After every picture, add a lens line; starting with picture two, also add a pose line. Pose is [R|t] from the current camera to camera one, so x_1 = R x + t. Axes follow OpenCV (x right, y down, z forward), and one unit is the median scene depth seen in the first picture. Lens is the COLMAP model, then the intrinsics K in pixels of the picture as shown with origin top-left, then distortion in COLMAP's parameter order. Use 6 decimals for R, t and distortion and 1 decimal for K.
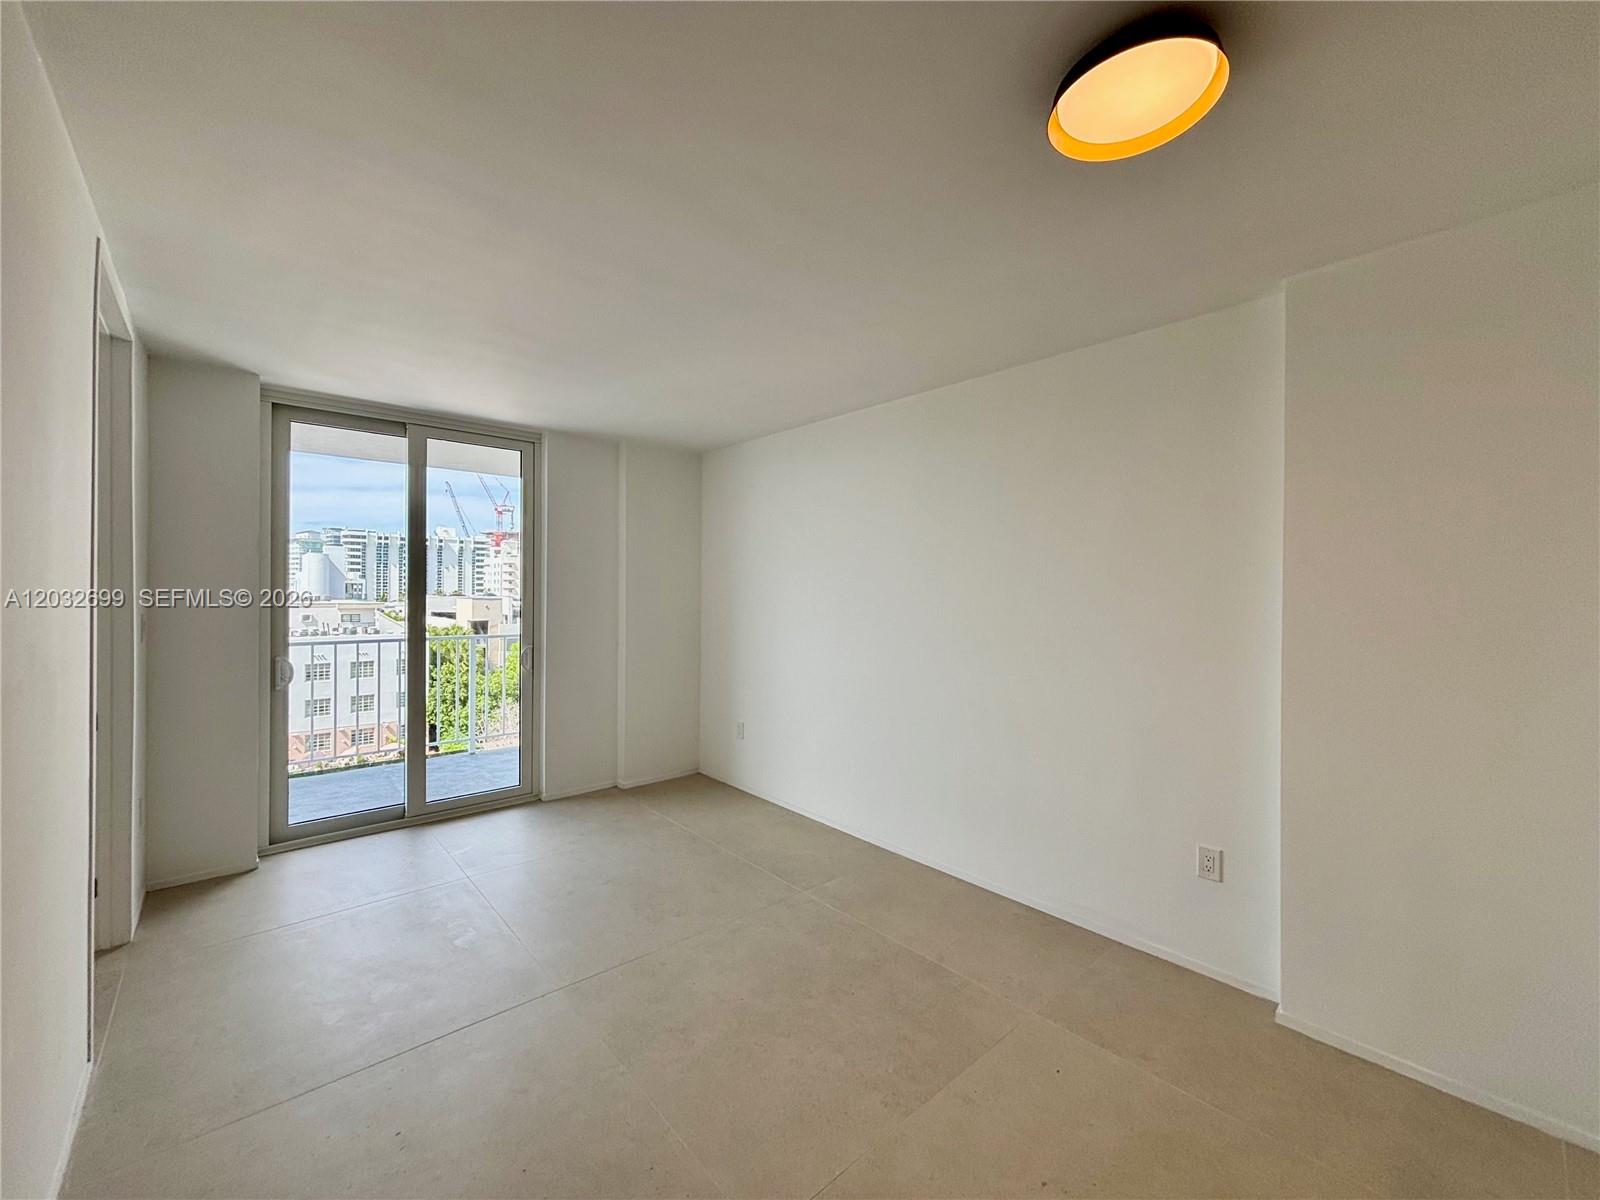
lens RADIAL K [[636.8, 0, 800.2], [0, 636.8, 594.0], [0, 0, 1]] dist [-0.000017, 0.000133]
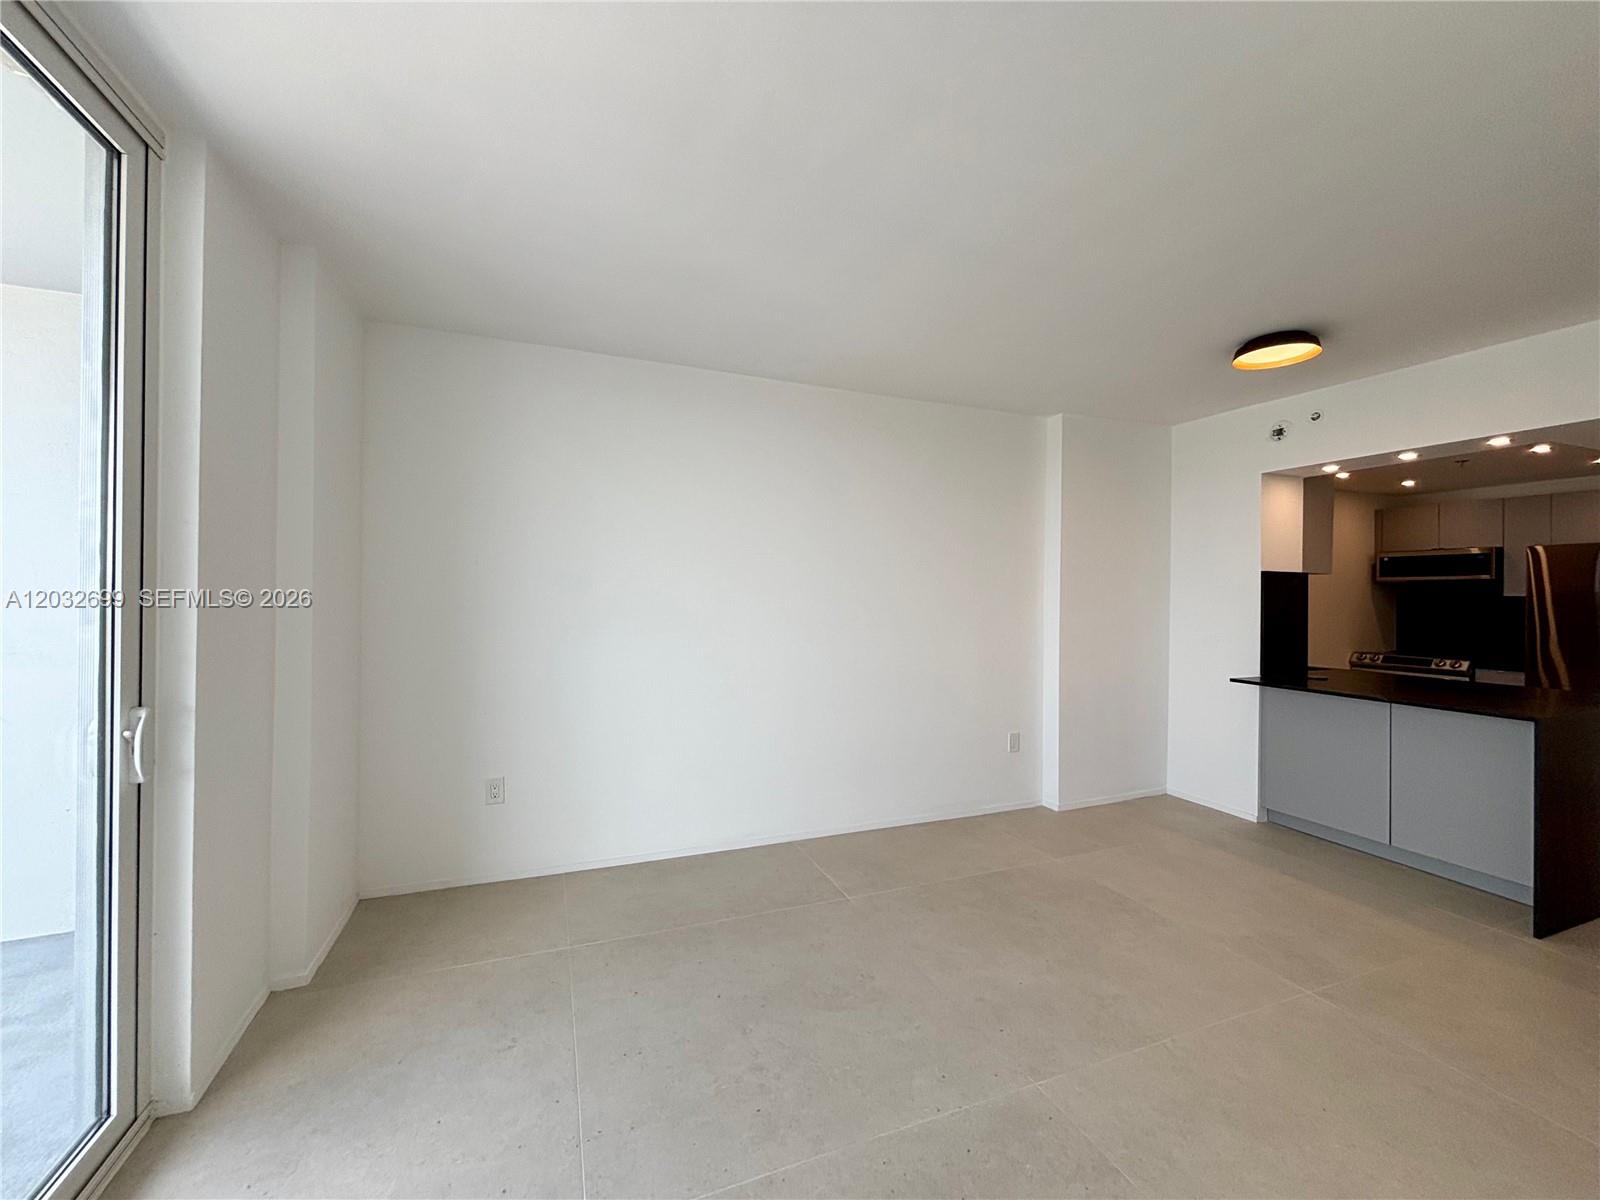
lens RADIAL K [[636.8, 0, 800.2], [0, 636.8, 594.0], [0, 0, 1]] dist [-0.000017, 0.000133]
pose [[0.360058, -0.013119, 0.932838, -0.771295], [-0.000910, 0.999896, 0.014414, 0.006519], [-0.932930, -0.006038, 0.360008, 0.634887]]
